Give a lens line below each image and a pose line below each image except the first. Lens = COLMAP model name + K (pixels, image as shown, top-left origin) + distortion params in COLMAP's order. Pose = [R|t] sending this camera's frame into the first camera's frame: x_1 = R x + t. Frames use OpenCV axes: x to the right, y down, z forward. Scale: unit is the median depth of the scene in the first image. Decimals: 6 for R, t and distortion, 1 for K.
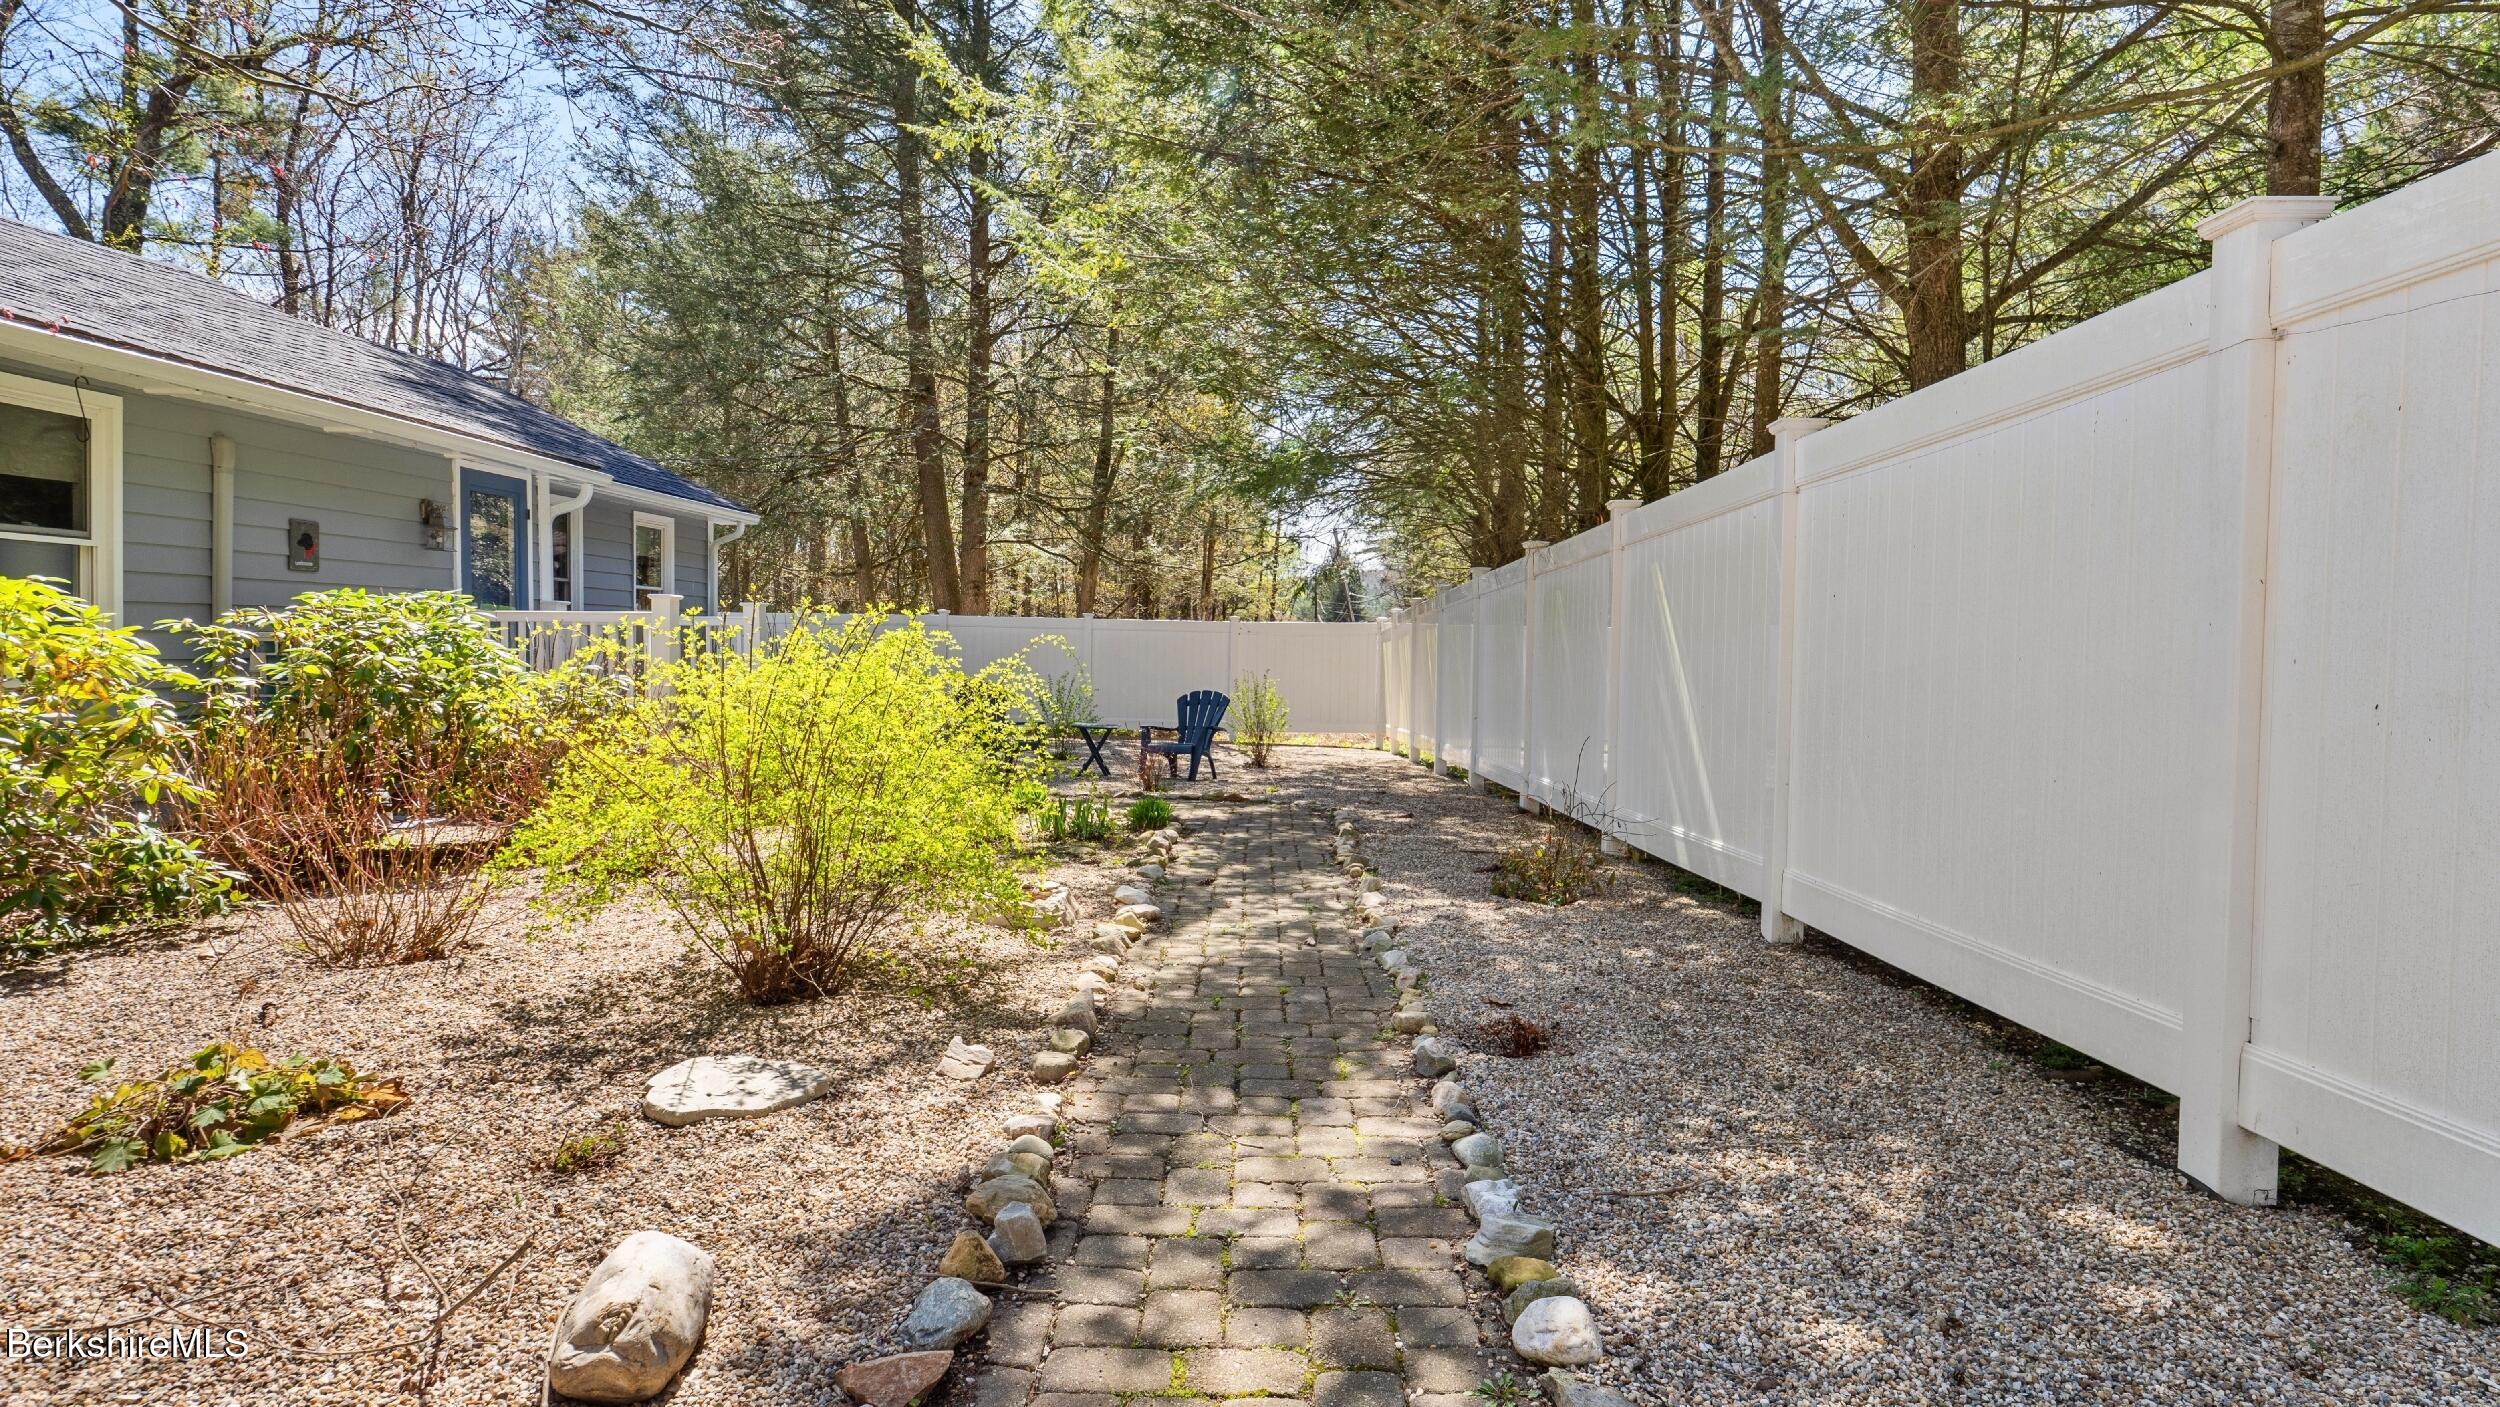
lens RADIAL K [[1413.1, 0, 1250.0], [0, 1413.1, 703.5], [0, 0, 1]] dist [-0.001606, -0.002010]
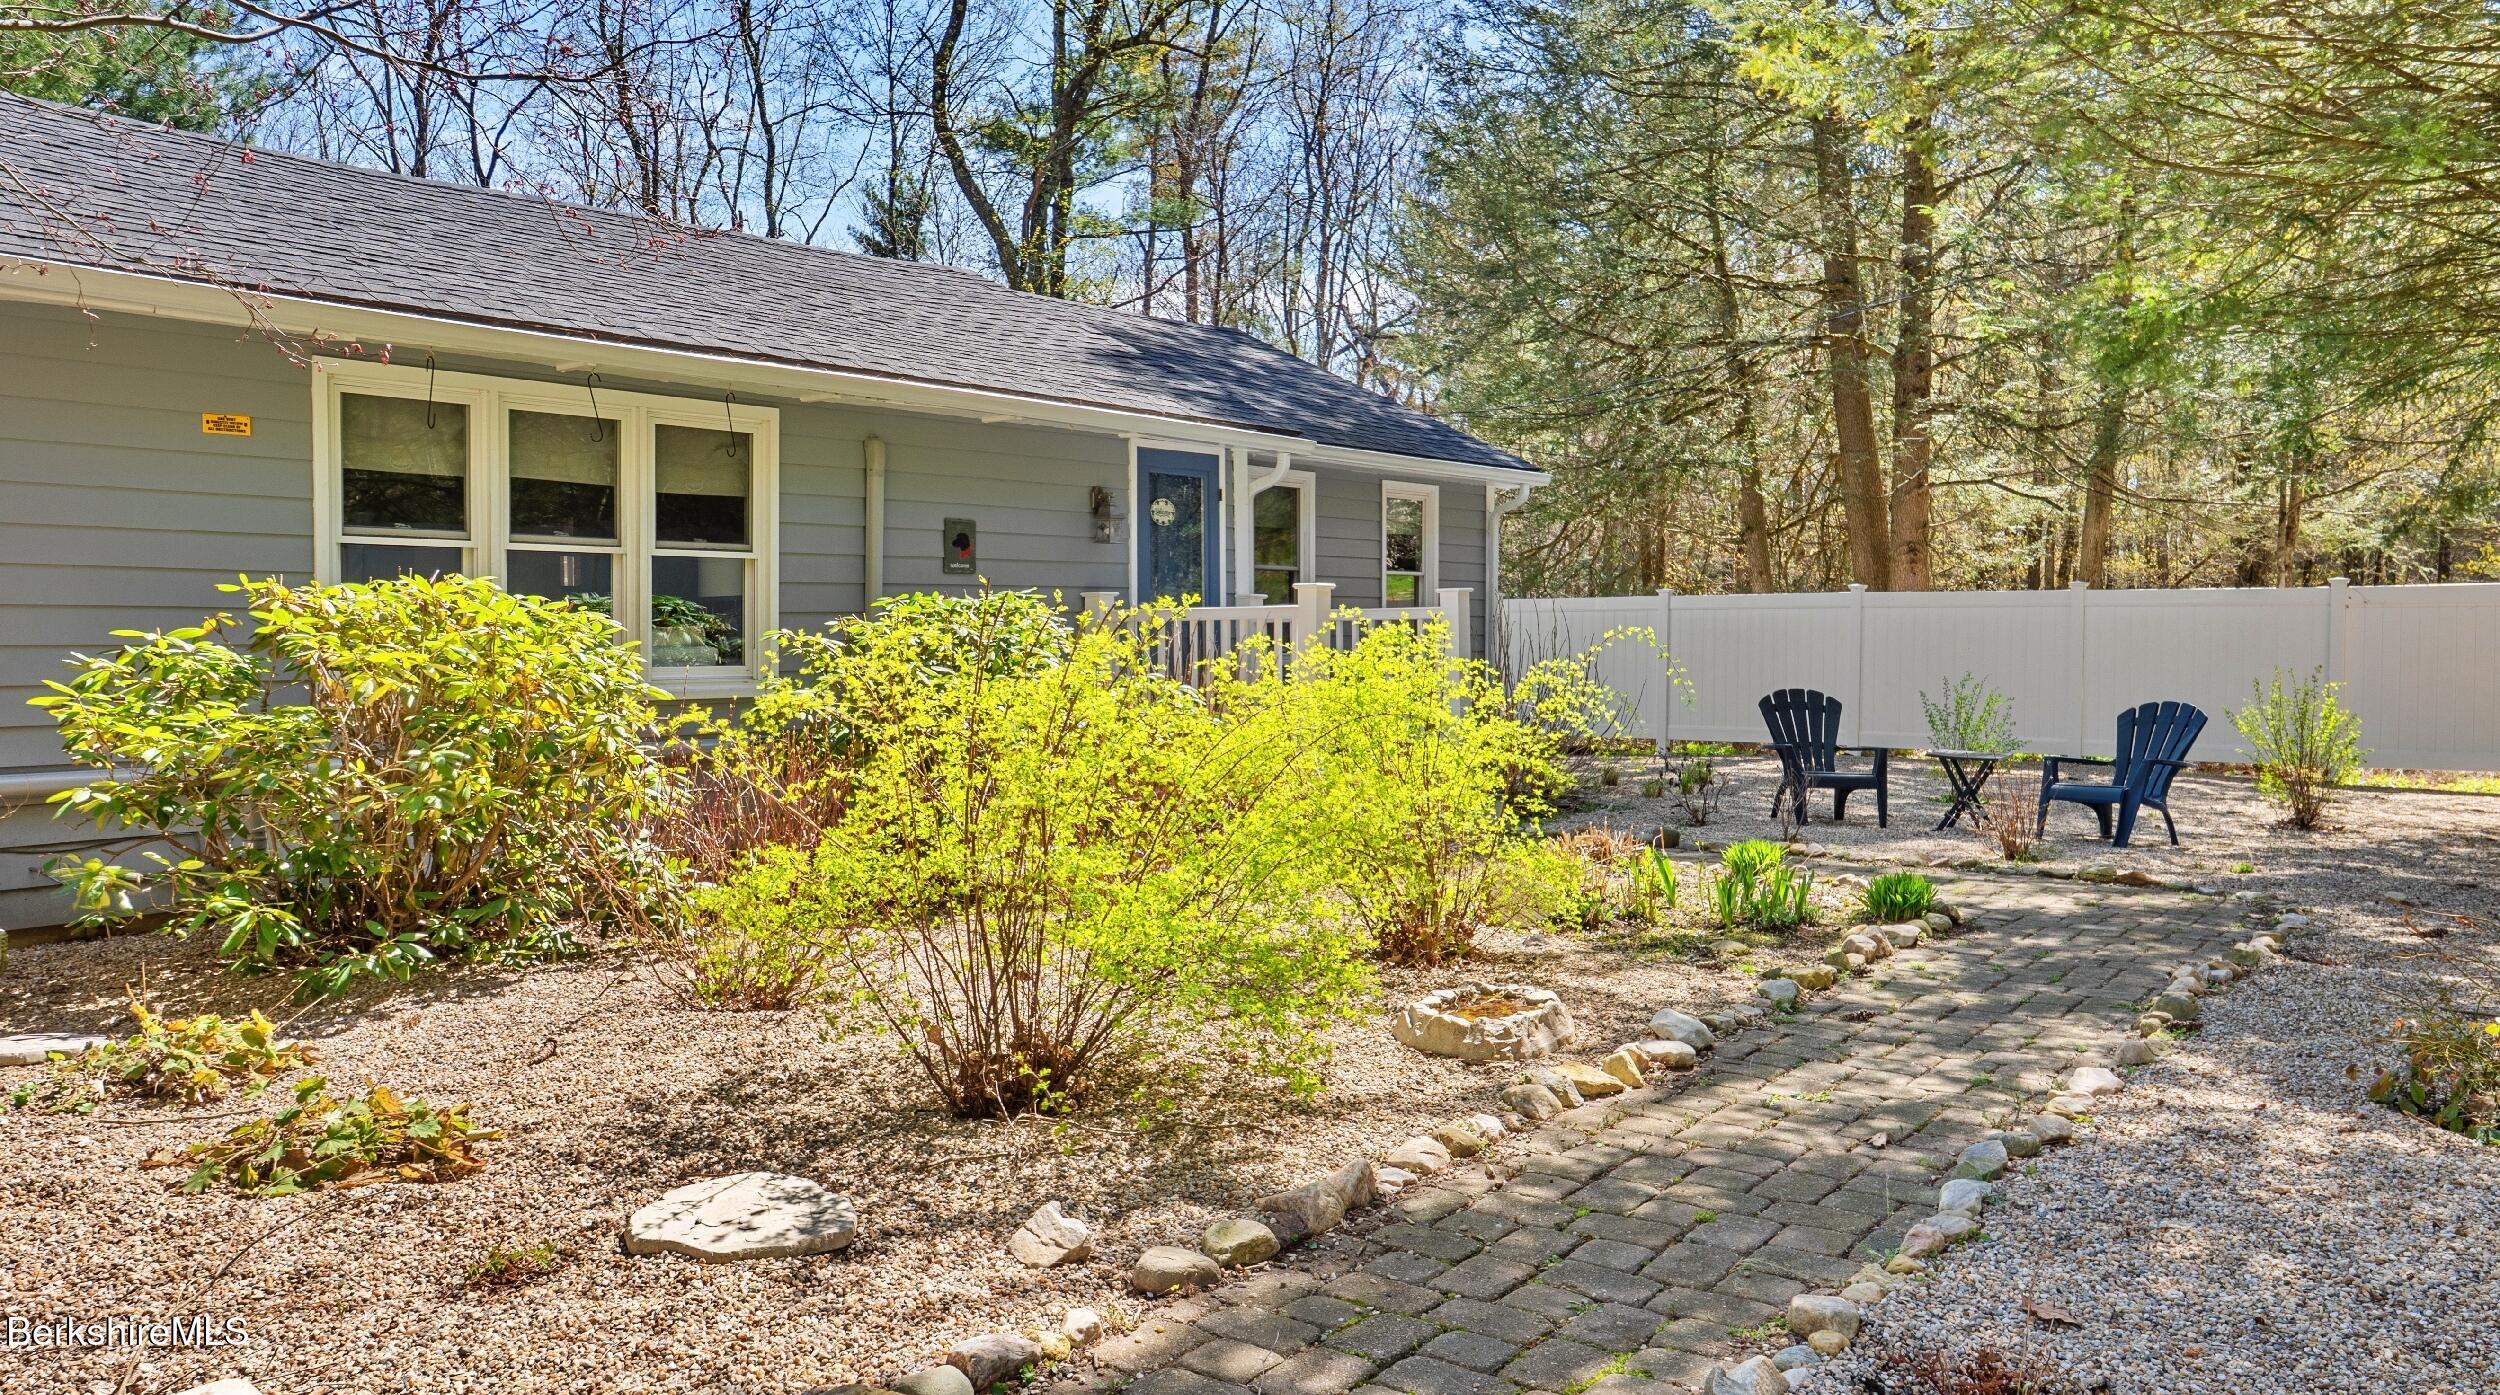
lens RADIAL K [[1813.4, 0, 1250.0], [0, 1813.4, 697.5], [0, 0, 1]] dist [0.001025, -0.000642]
pose [[0.776782, 0.003595, -0.629759, 0.163170], [-0.006703, 0.999974, -0.002559, -0.006569], [0.629734, 0.006210, 0.776786, 0.126827]]
